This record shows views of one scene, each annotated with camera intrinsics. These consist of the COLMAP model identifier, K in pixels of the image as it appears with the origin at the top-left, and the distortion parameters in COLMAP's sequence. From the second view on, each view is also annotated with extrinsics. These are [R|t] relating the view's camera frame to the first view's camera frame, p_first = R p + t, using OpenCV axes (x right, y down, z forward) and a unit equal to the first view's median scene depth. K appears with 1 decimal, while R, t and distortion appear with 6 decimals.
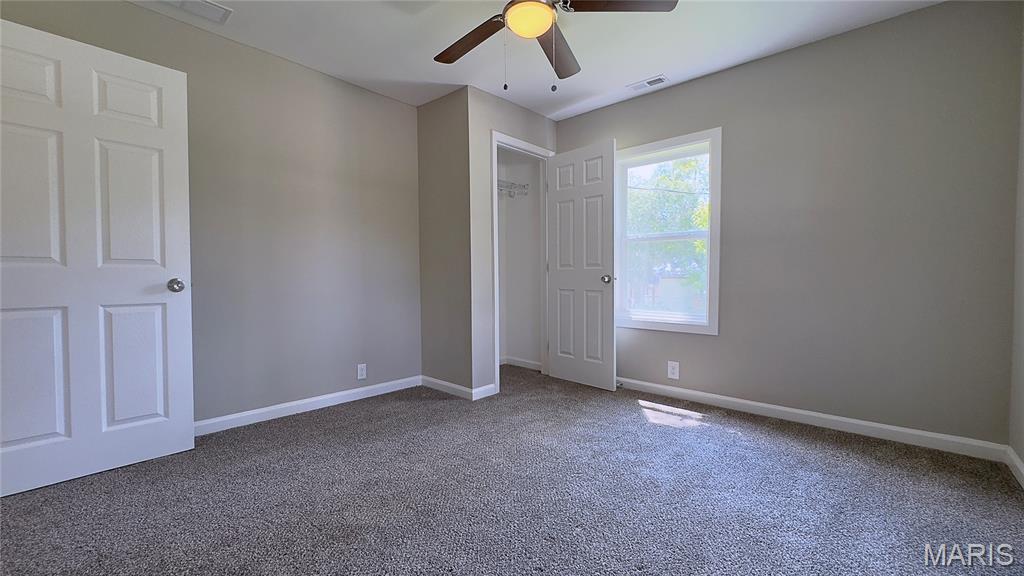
lens RADIAL K [[412.6, 0, 512.0], [0, 412.6, 288.0], [0, 0, 1]] dist [0.000137, 0.000861]
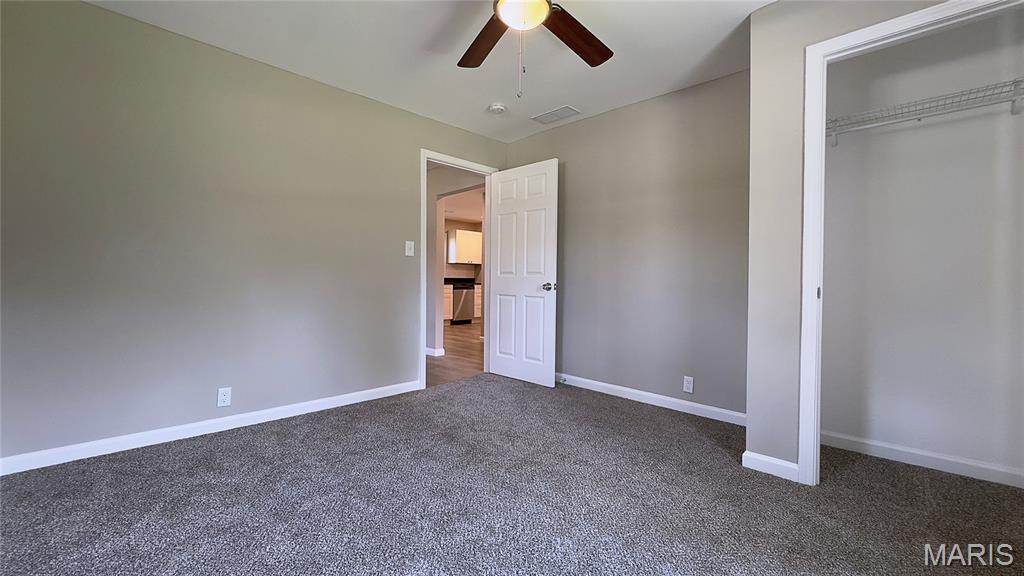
lens RADIAL K [[412.6, 0, 512.0], [0, 412.6, 288.0], [0, 0, 1]] dist [0.000137, 0.000861]
pose [[-0.037468, 0.023336, -0.999025, 0.860084], [-0.041551, 0.998826, 0.024889, -0.037050], [0.998434, 0.042443, -0.036455, 0.897057]]
